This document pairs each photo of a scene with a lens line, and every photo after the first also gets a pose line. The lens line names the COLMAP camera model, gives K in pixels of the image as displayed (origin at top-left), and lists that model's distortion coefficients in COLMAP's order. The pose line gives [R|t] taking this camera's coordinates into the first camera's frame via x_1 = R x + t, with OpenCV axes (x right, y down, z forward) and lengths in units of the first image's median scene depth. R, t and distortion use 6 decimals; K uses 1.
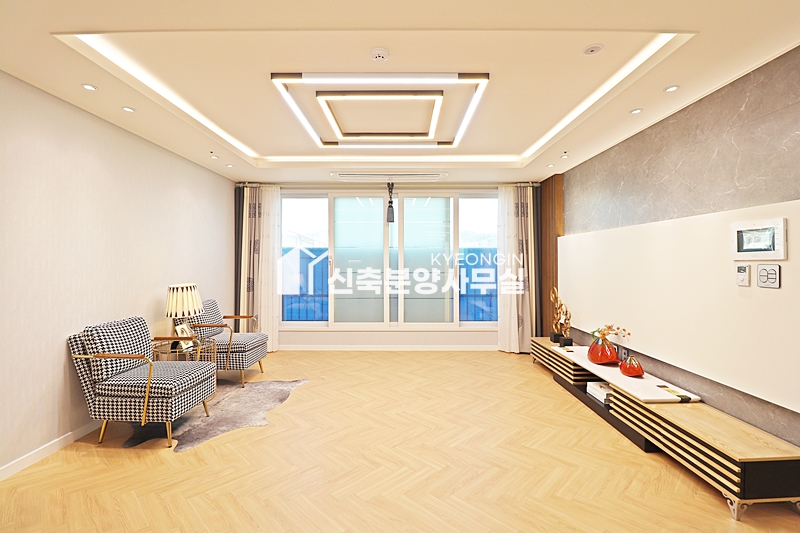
lens RADIAL K [[369.5, 0, 399.0], [0, 369.5, 258.1], [0, 0, 1]] dist [0.004354, -0.015459]
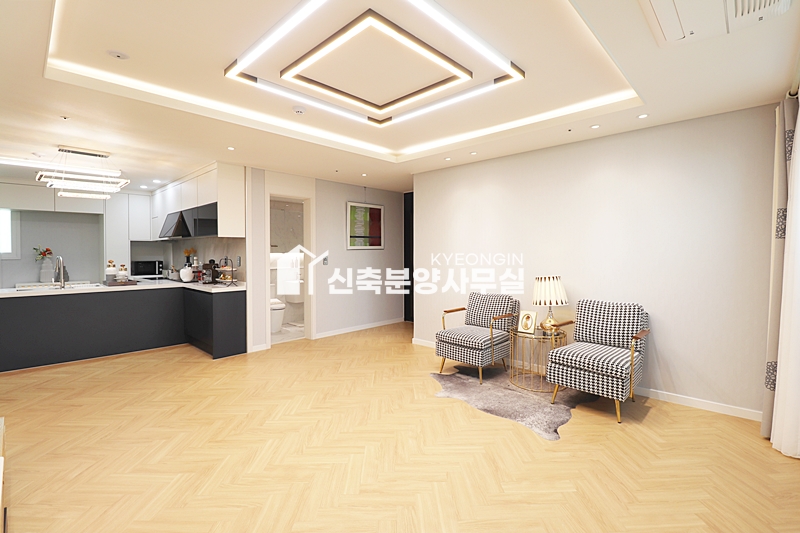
lens RADIAL K [[369.5, 0, 399.0], [0, 369.5, 258.1], [0, 0, 1]] dist [0.004354, -0.015459]
pose [[-0.694188, 0.013205, -0.719673, 0.539588], [0.009002, 0.999913, 0.009663, 0.011116], [0.719737, 0.000229, -0.694246, 1.713307]]
